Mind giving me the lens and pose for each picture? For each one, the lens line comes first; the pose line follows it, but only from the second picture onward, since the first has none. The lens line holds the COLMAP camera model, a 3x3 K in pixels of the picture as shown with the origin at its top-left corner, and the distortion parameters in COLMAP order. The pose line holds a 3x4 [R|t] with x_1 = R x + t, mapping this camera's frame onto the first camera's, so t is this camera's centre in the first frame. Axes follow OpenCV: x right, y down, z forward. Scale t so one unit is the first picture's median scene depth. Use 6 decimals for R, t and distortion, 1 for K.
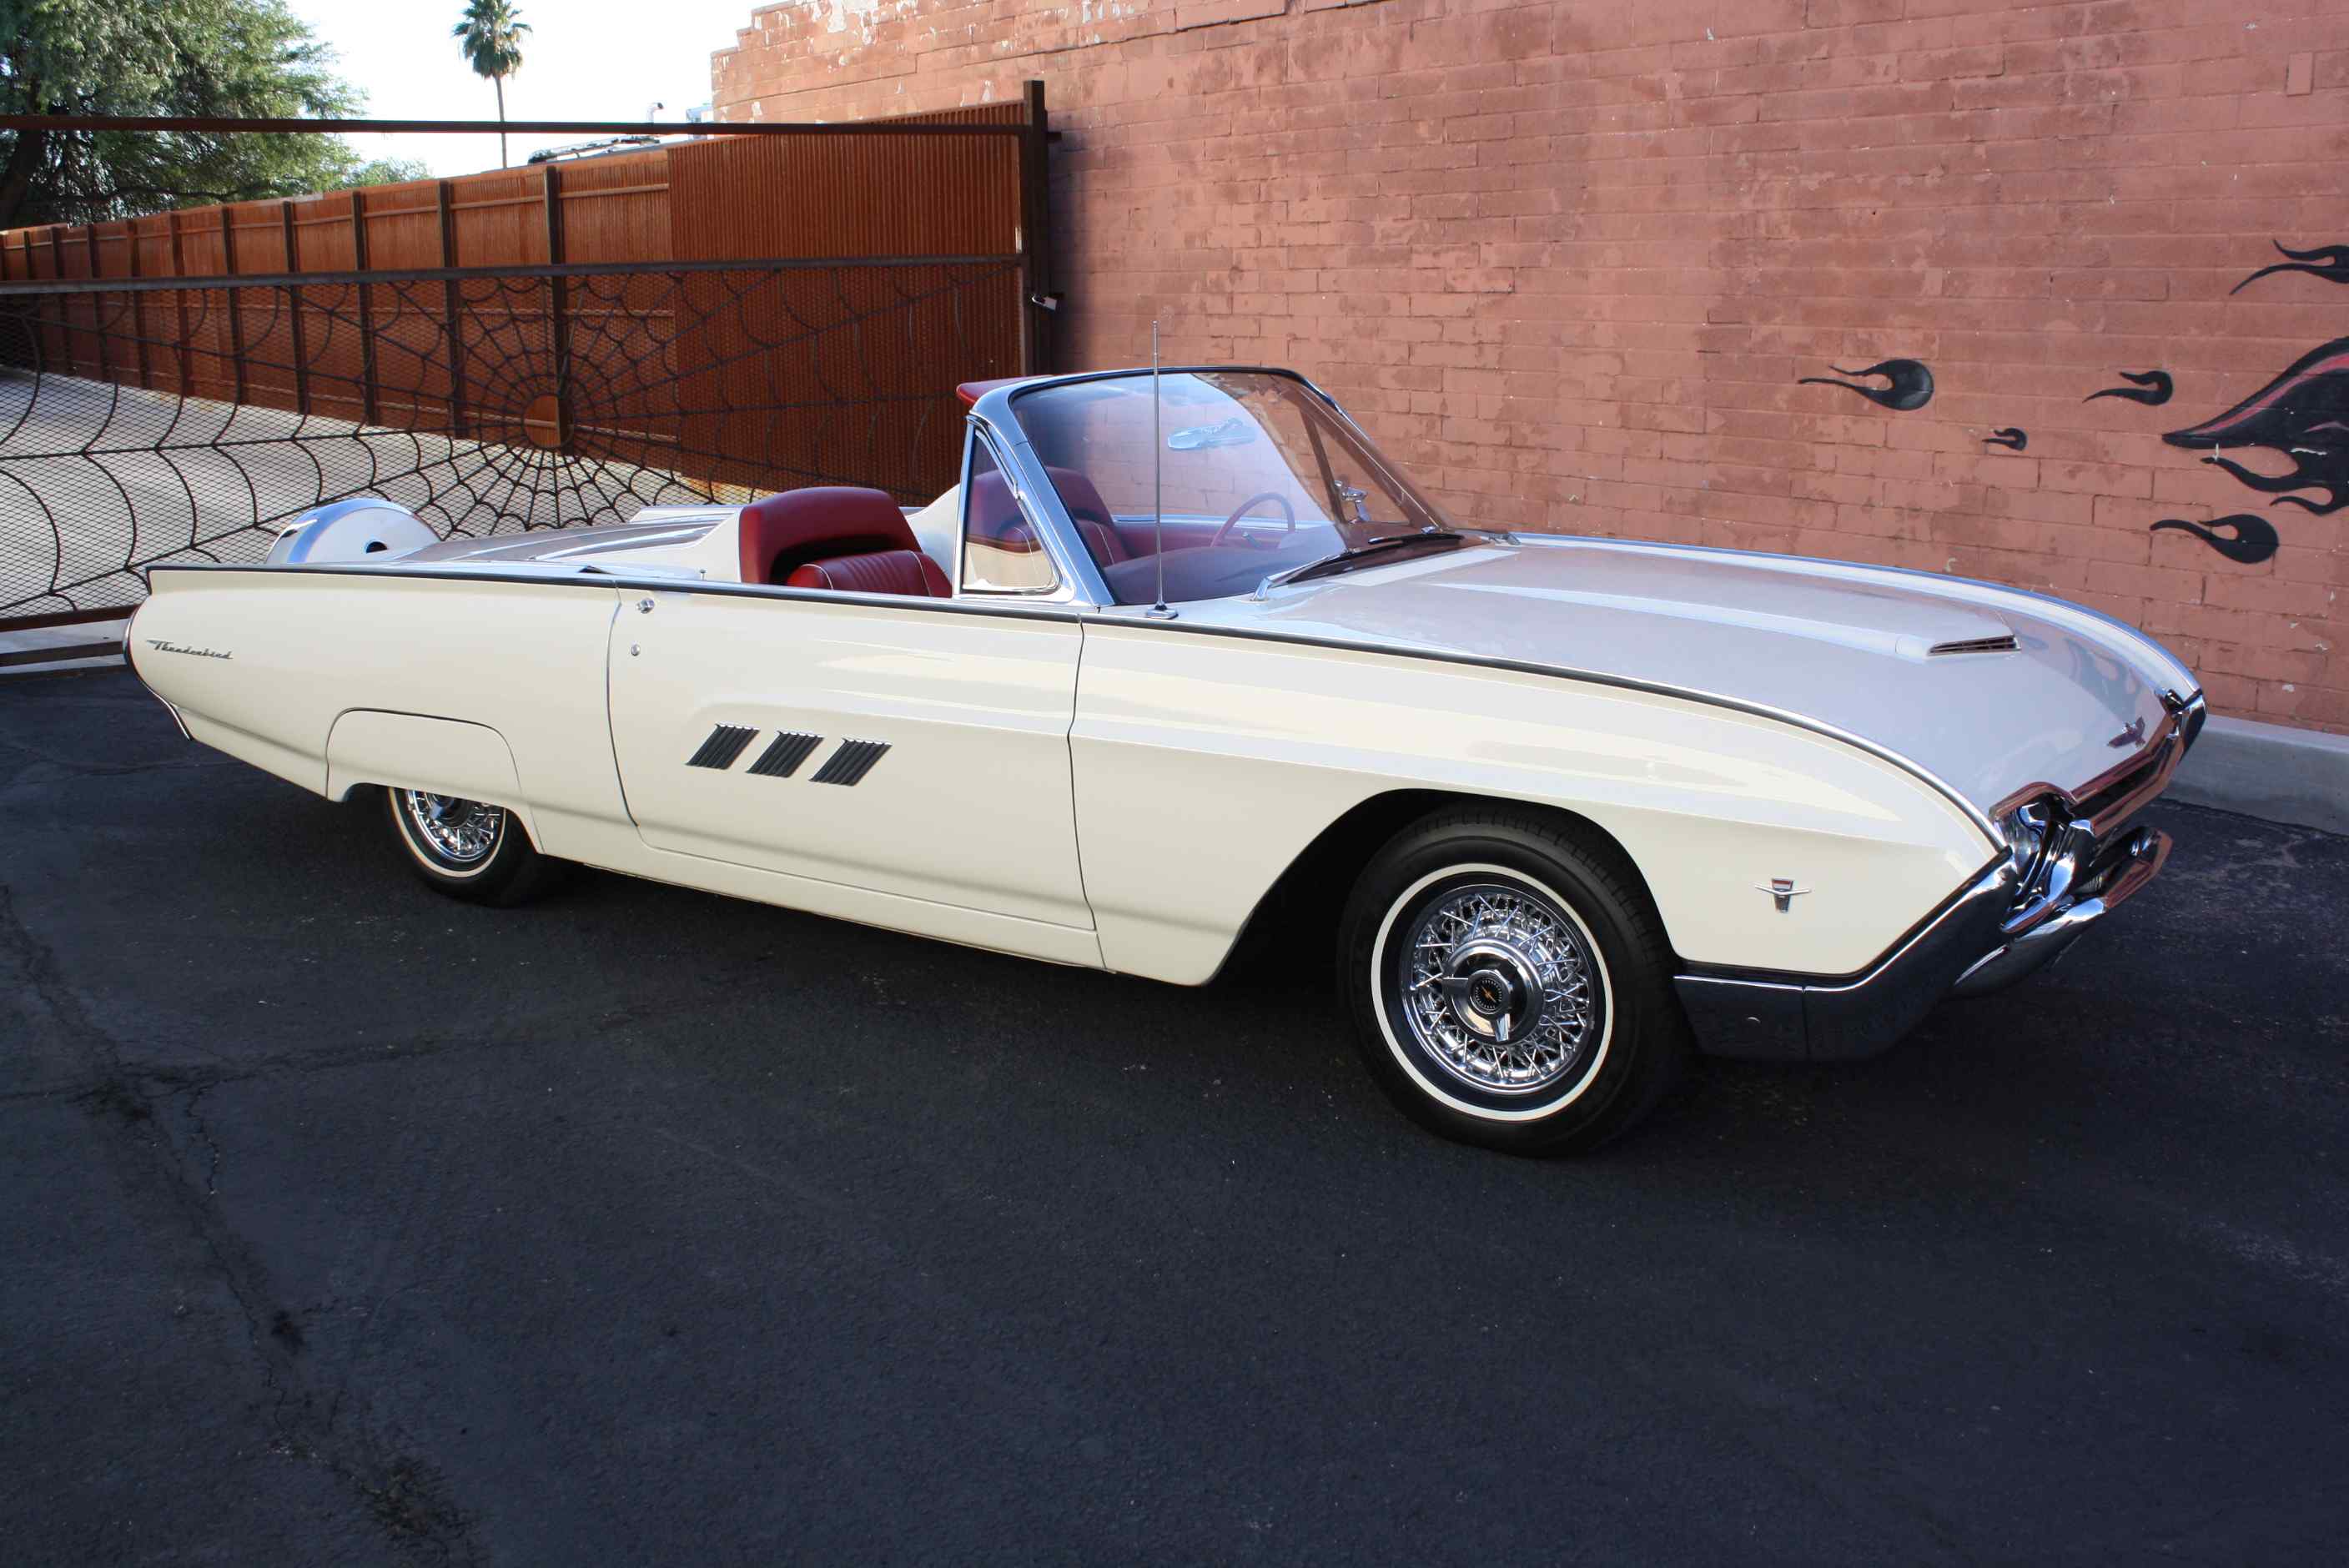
lens RADIAL K [[2253.1, 0, 1190.1], [0, 2253.1, 782.0], [0, 0, 1]] dist [-0.152276, 0.163752]
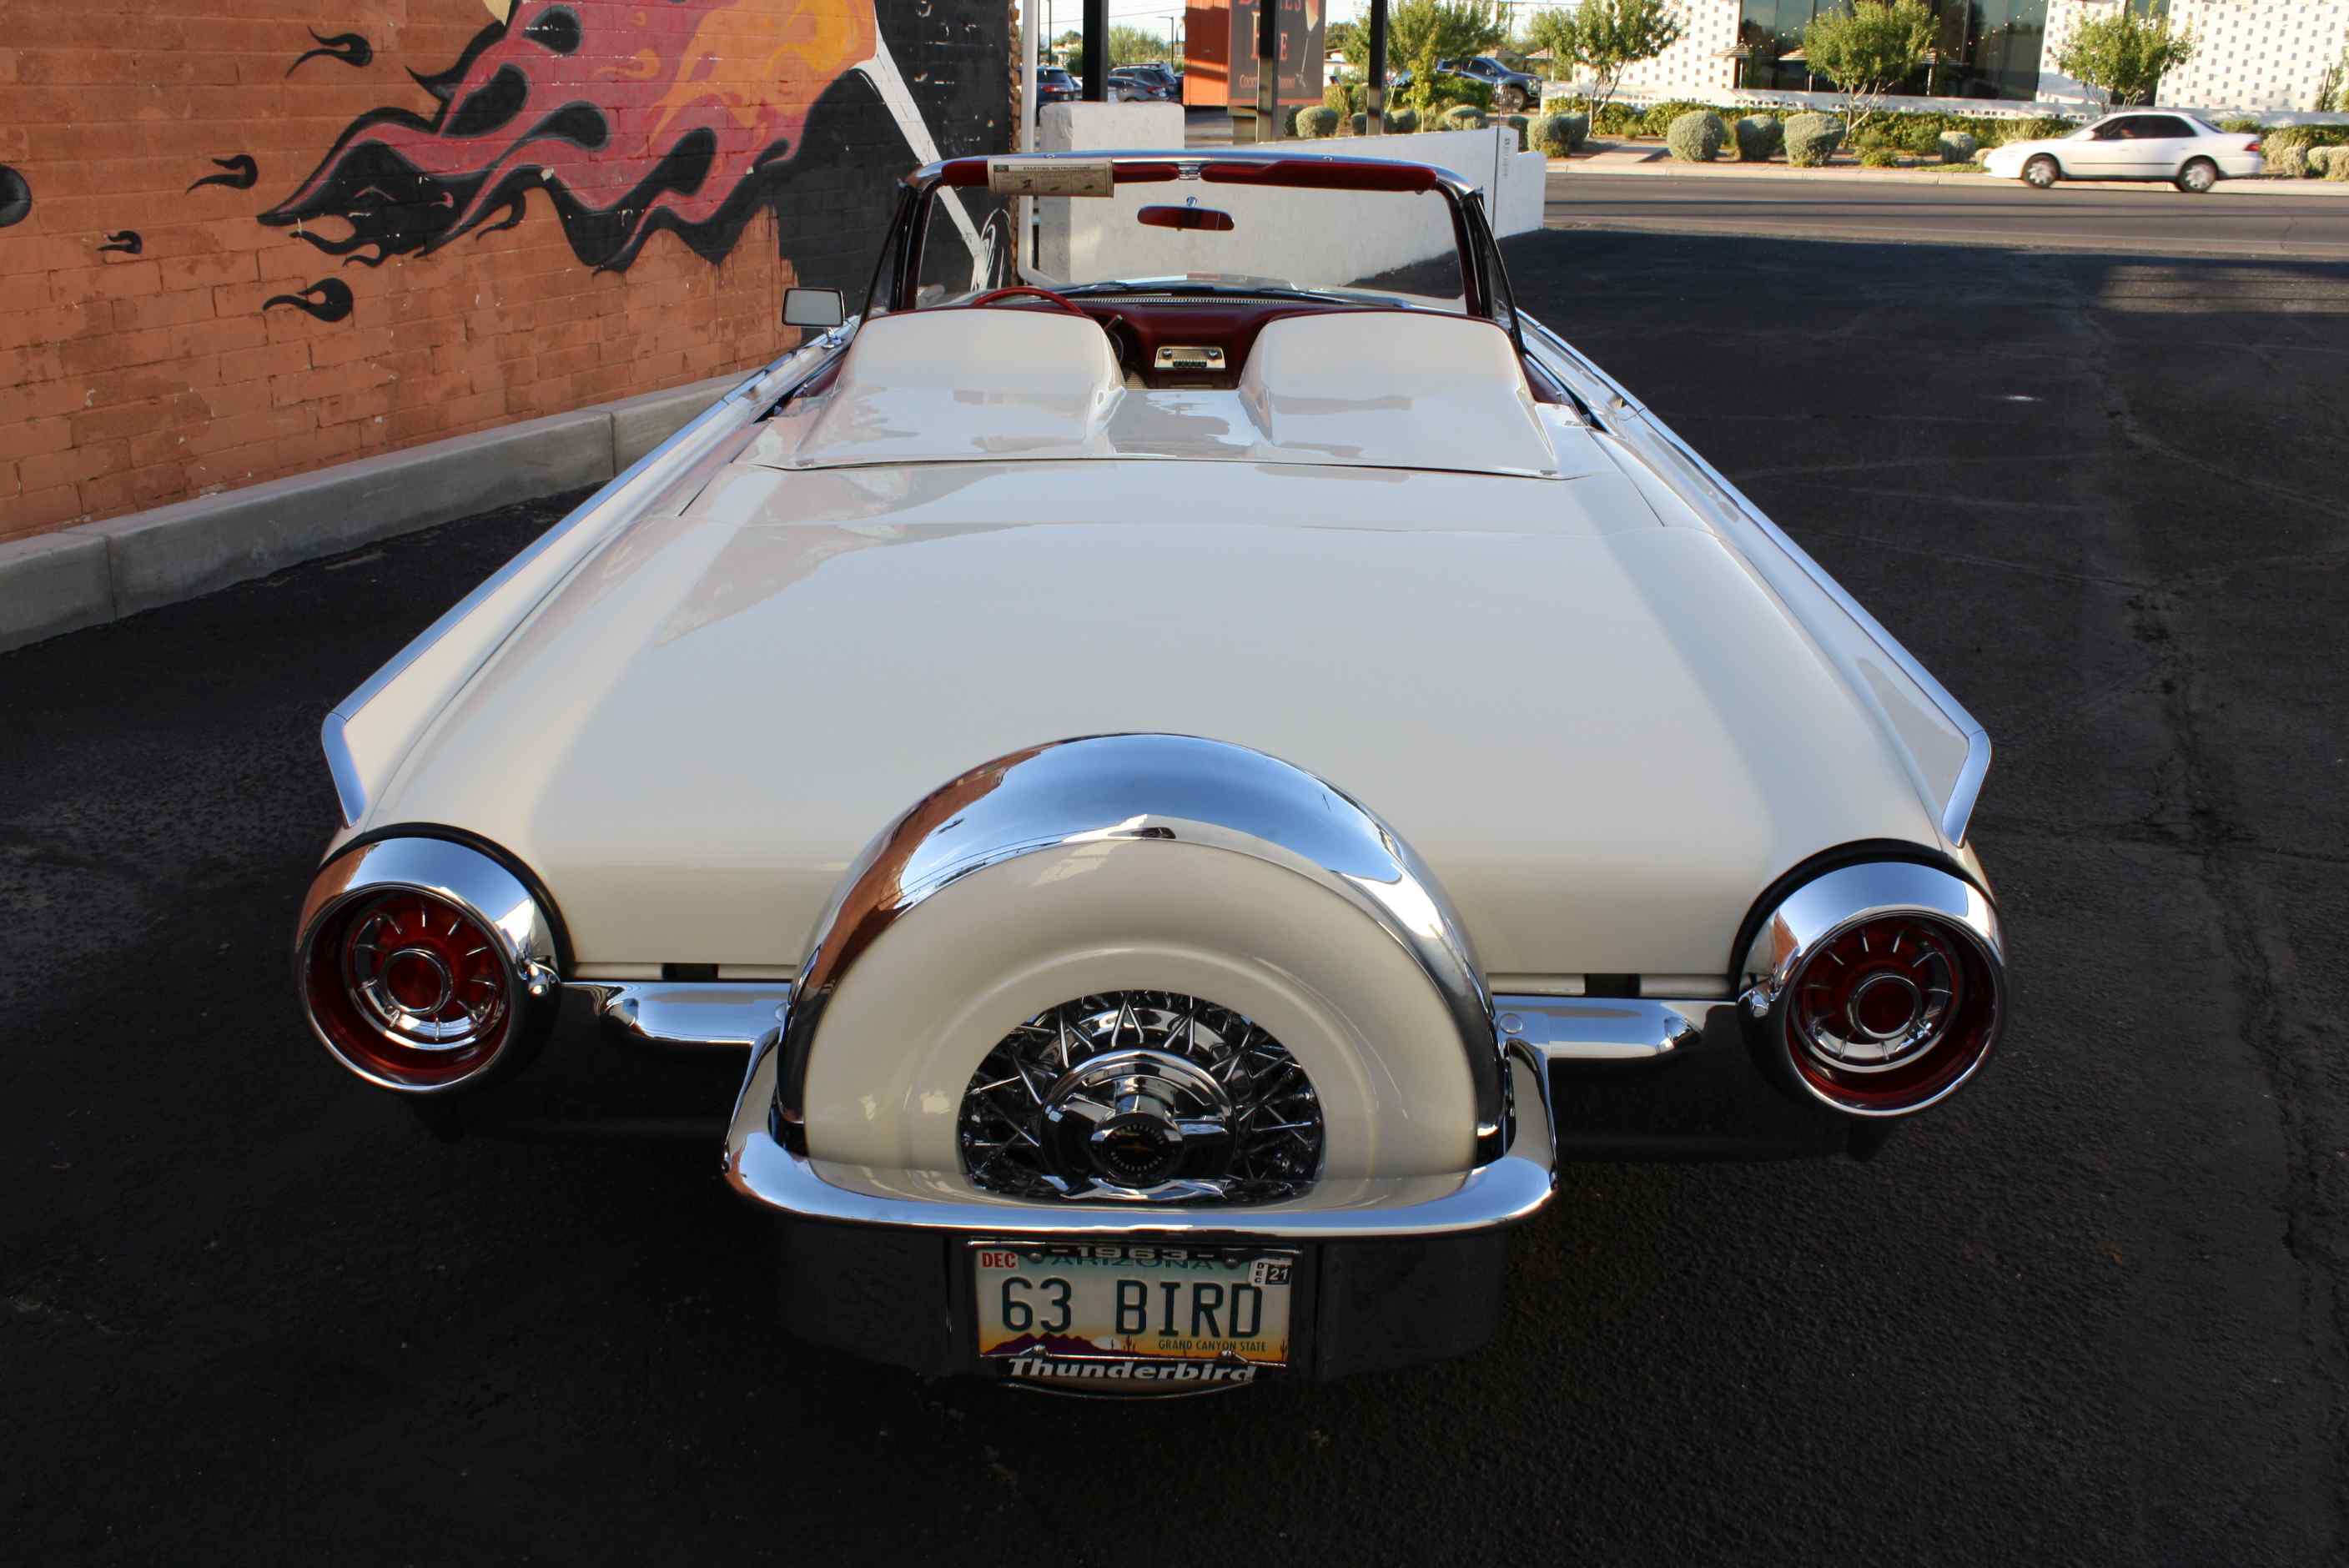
lens RADIAL K [[2031.8, 0, 1175.3], [0, 2031.8, 787.7], [0, 0, 1]] dist [-0.163880, 0.144682]
pose [[-0.535575, -0.280945, 0.796385, -0.522129], [0.173924, 0.886127, 0.429570, -0.207922], [-0.826383, 0.368578, -0.425724, 0.978852]]
